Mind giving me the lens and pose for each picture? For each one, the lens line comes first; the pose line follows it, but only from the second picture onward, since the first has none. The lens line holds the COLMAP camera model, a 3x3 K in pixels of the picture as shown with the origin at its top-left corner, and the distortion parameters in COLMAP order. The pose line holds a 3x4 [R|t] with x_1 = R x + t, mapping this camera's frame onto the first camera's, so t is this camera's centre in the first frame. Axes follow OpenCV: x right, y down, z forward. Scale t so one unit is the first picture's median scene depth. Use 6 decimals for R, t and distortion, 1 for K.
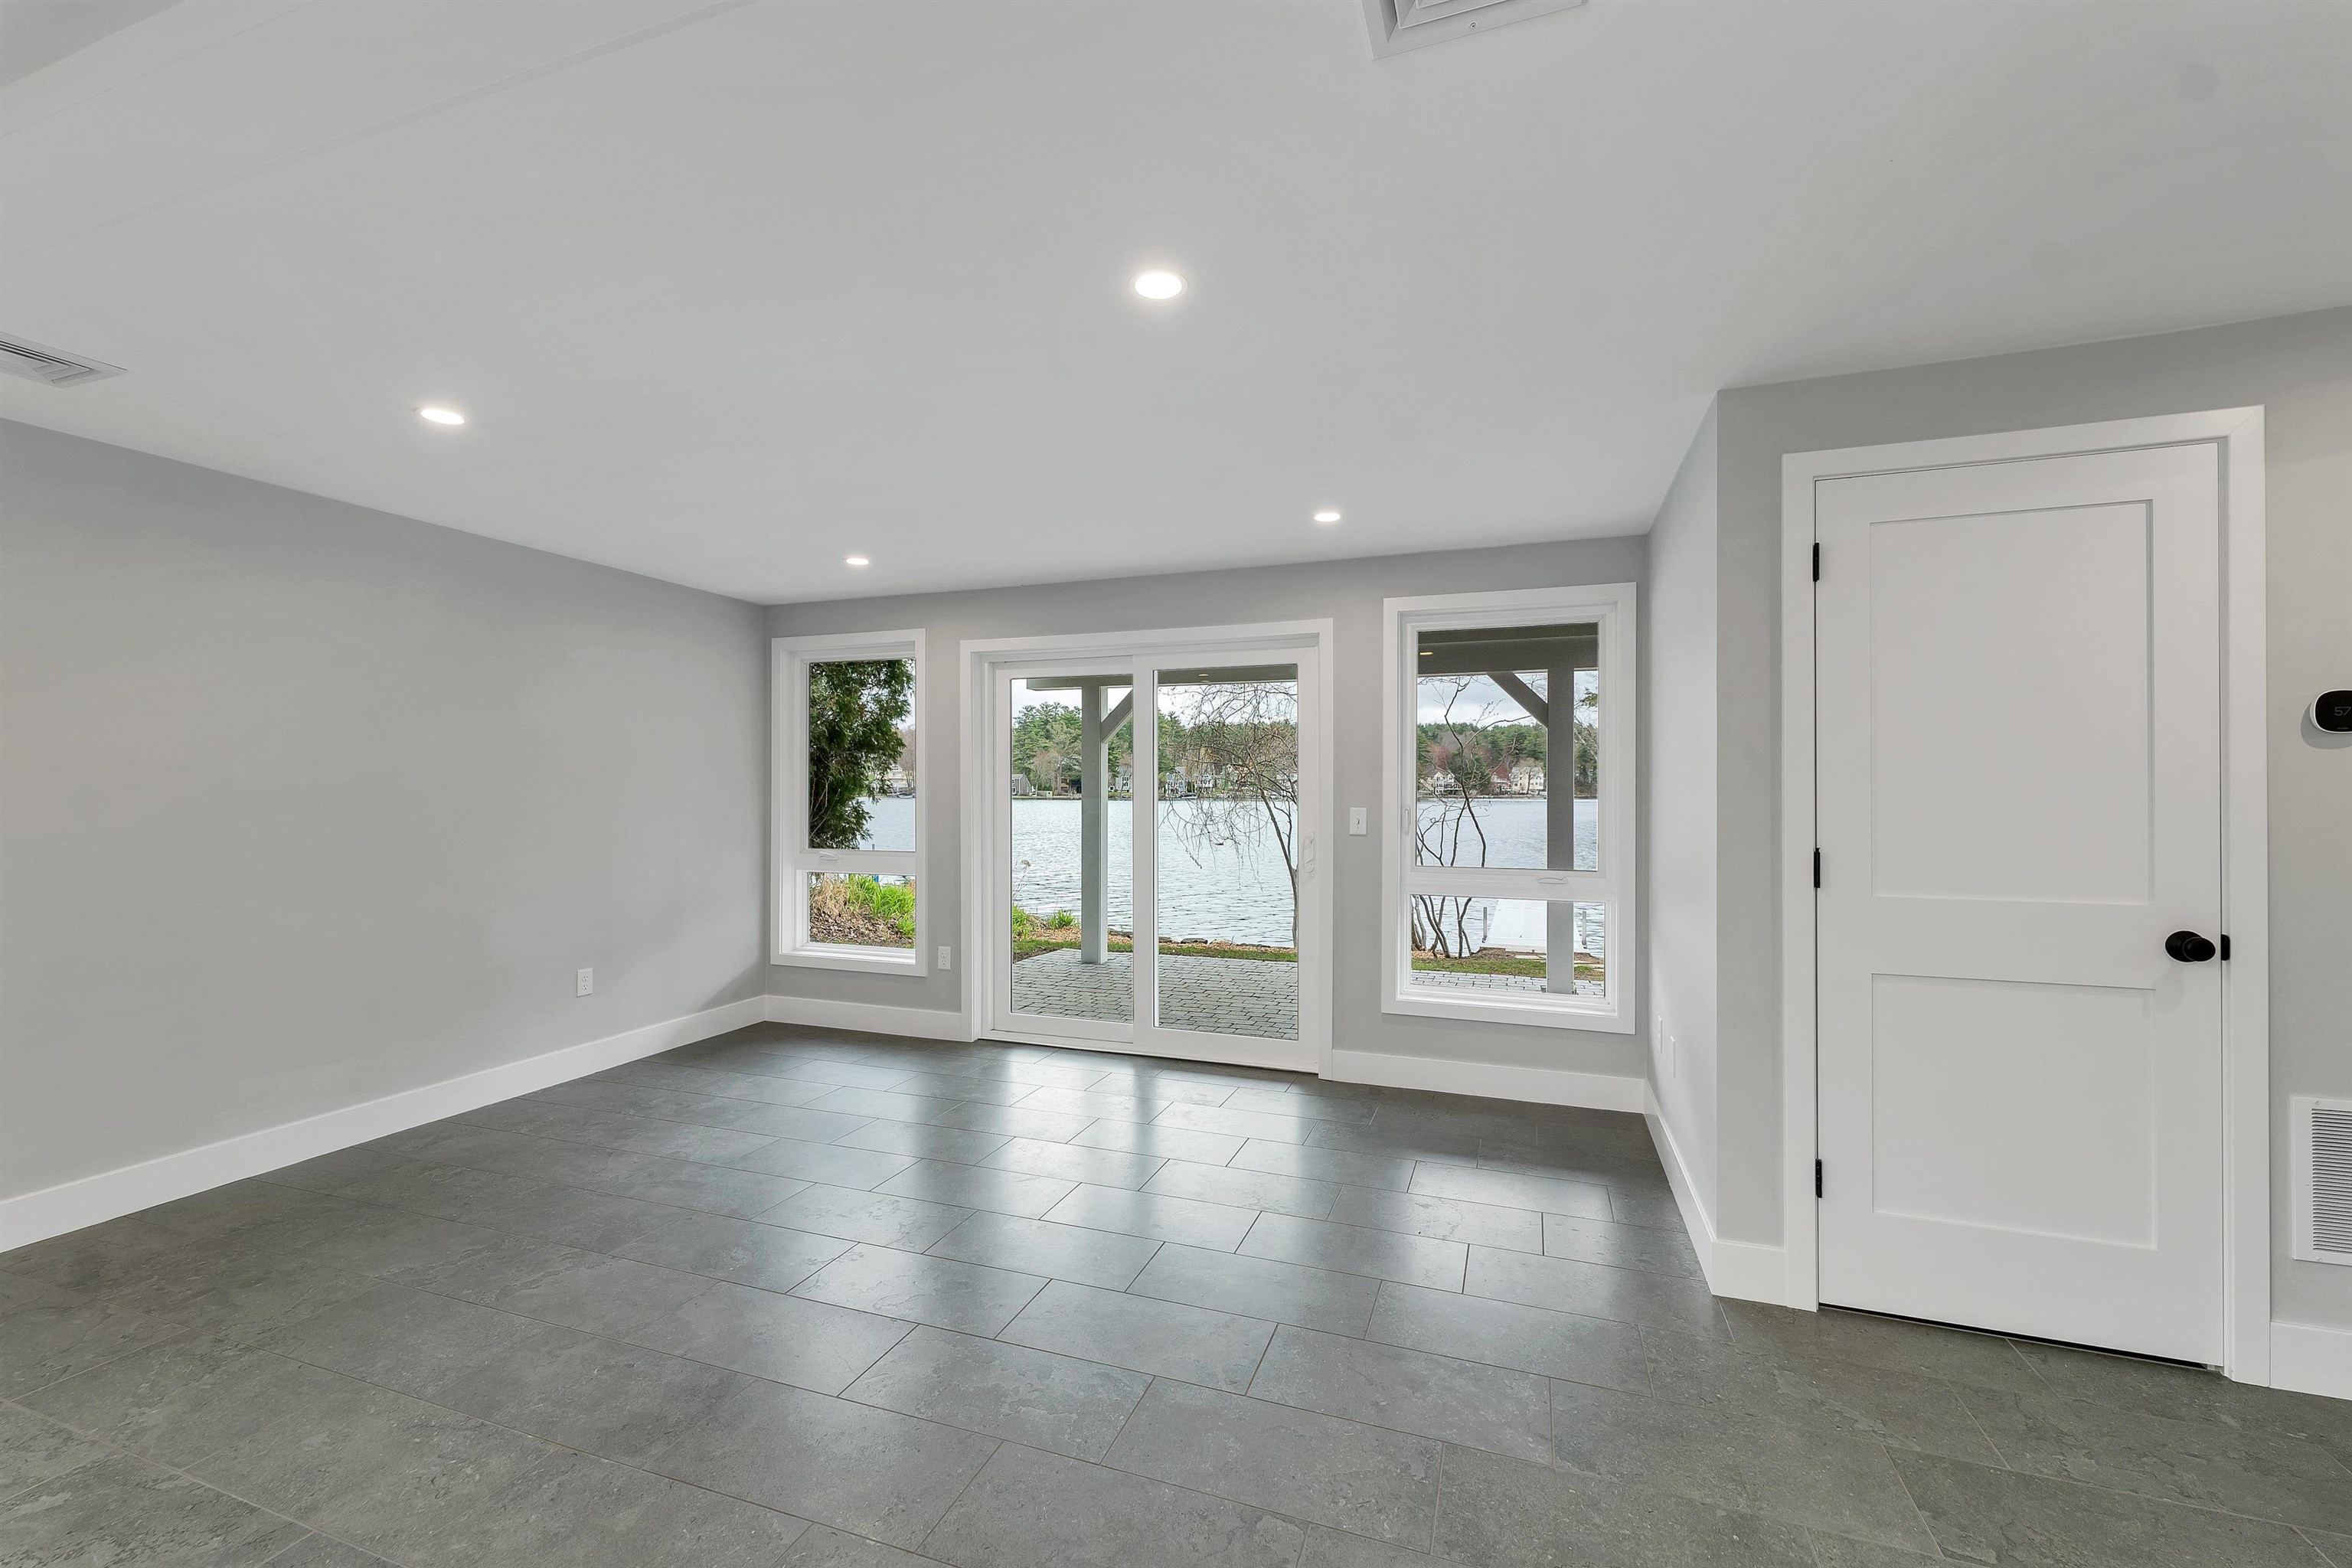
lens RADIAL K [[1000.4, 0, 1172.1], [0, 1000.4, 760.2], [0, 0, 1]] dist [0.002902, 0.000373]
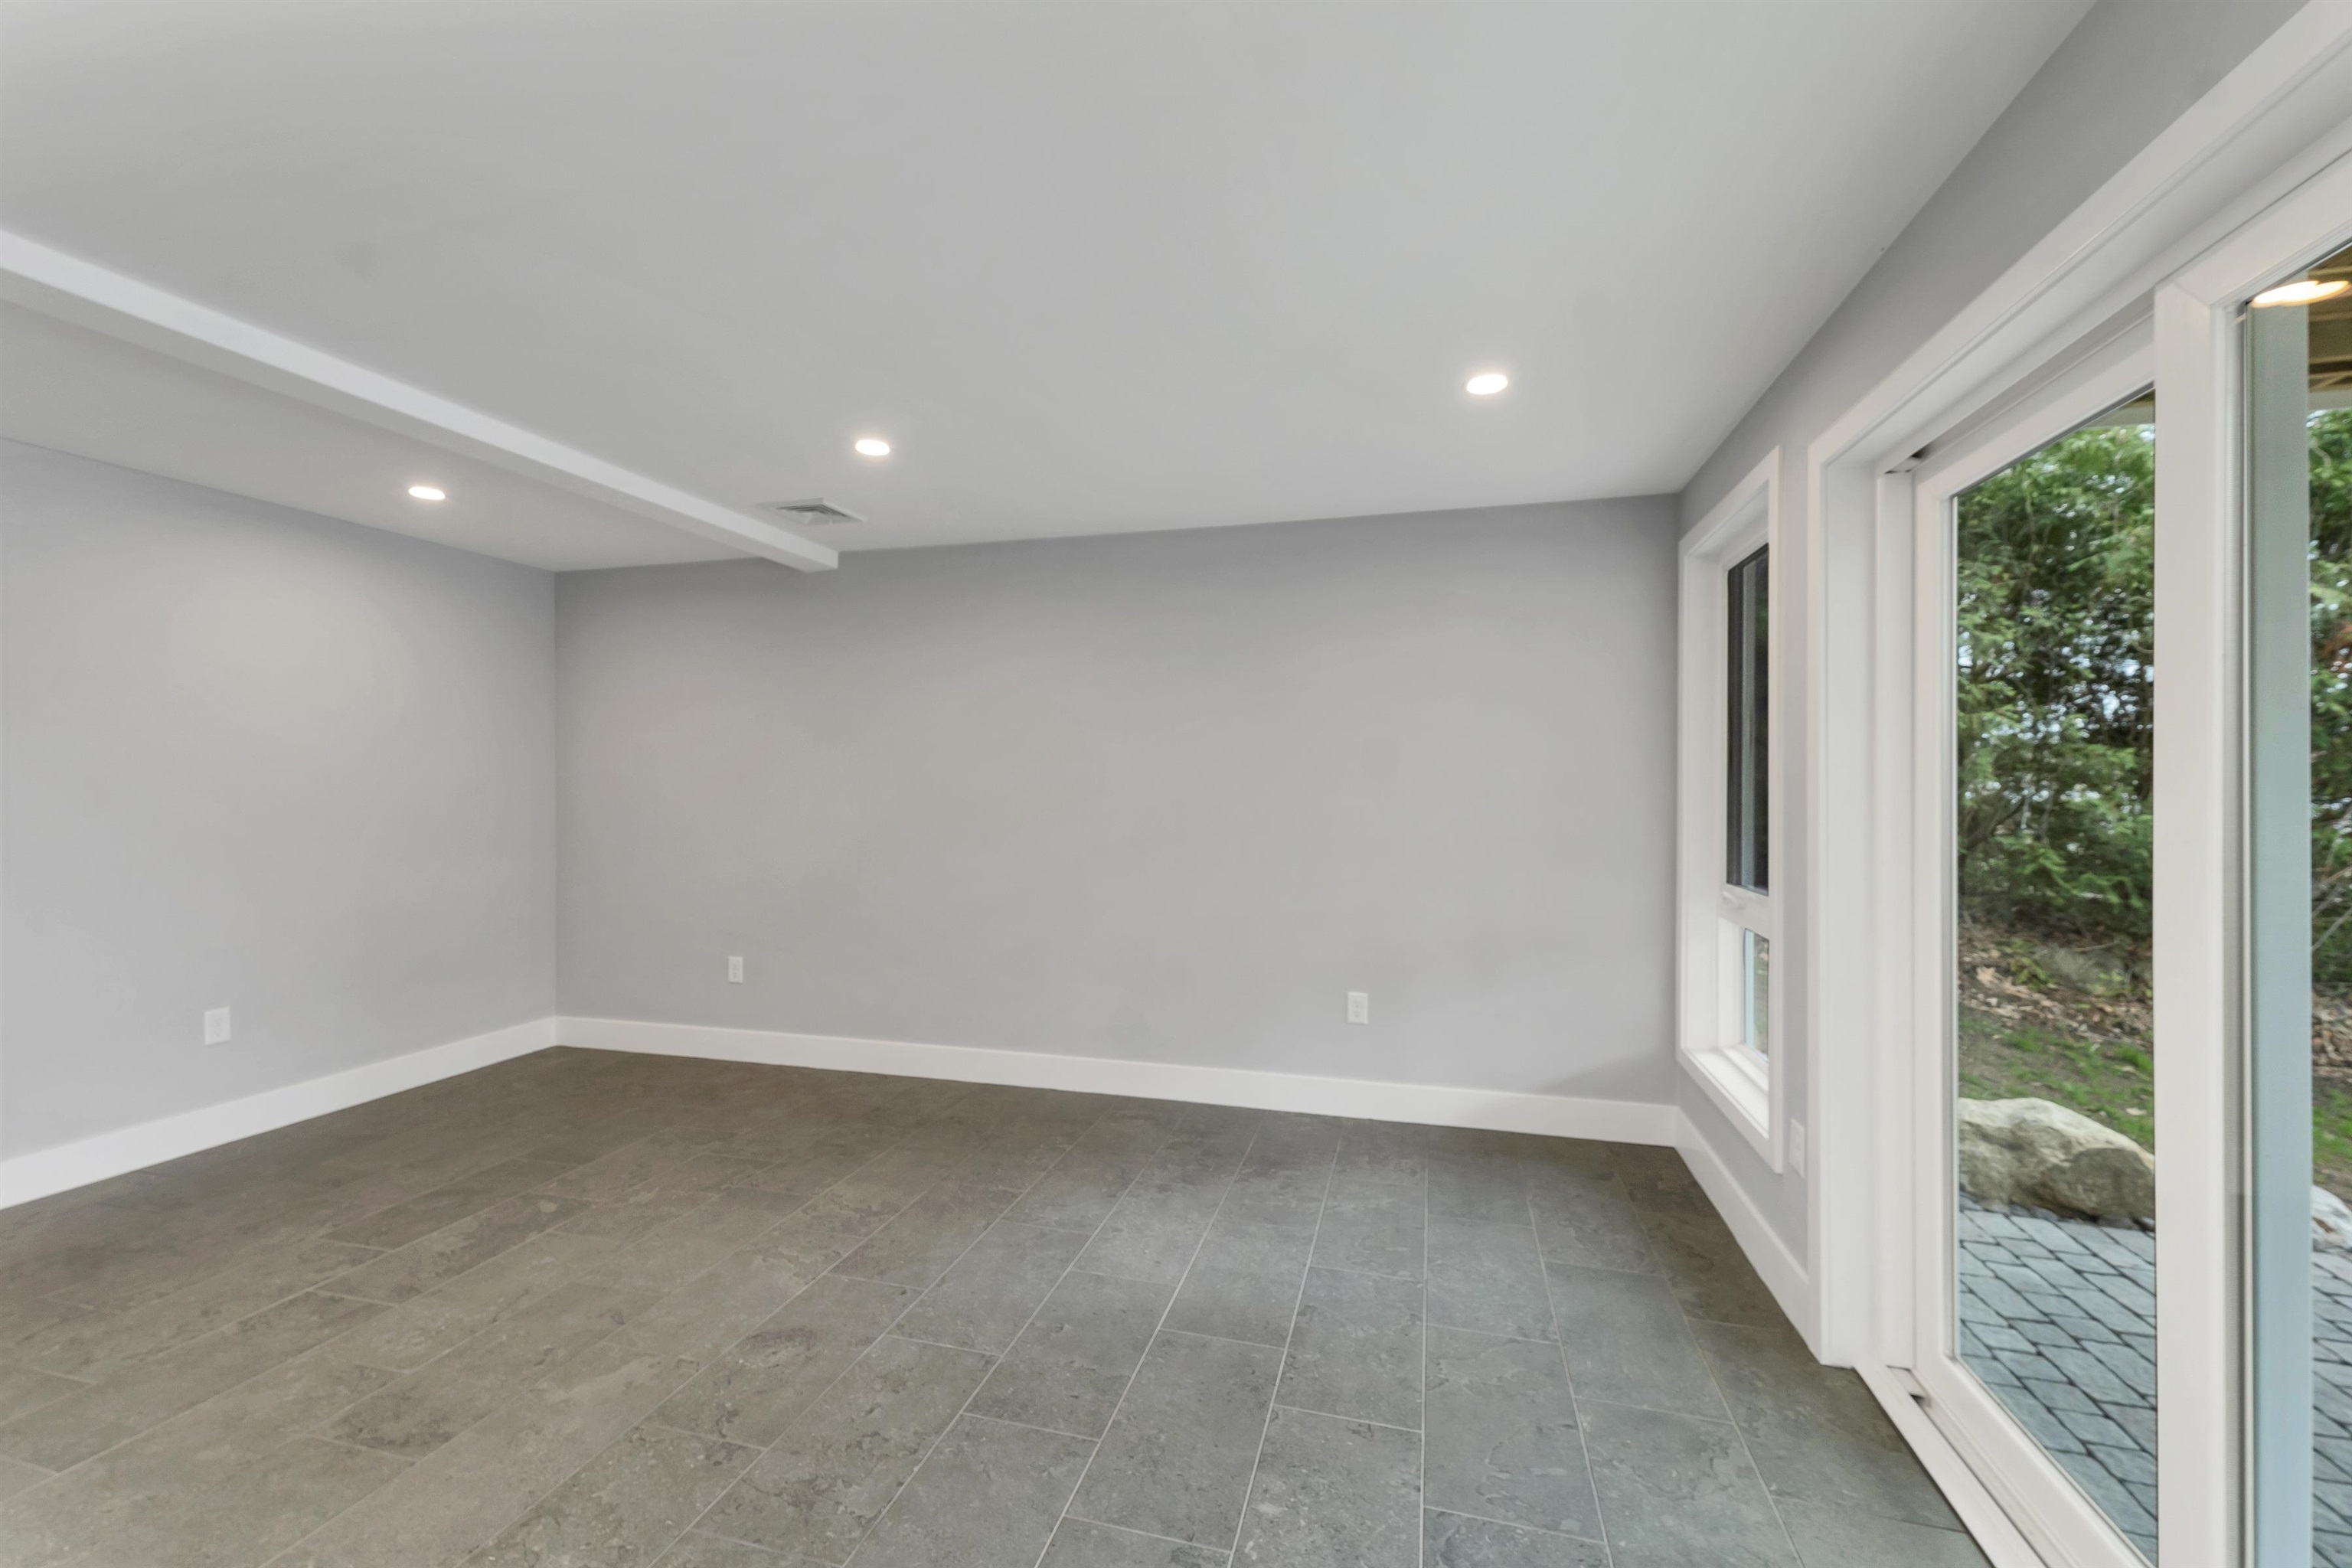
lens RADIAL K [[1000.4, 0, 1172.1], [0, 1000.4, 760.2], [0, 0, 1]] dist [0.002902, 0.000373]
pose [[0.089056, -0.015618, -0.995904, 0.393213], [0.017493, 0.999747, -0.014114, 0.033016], [0.995873, -0.016164, 0.089307, 1.217685]]
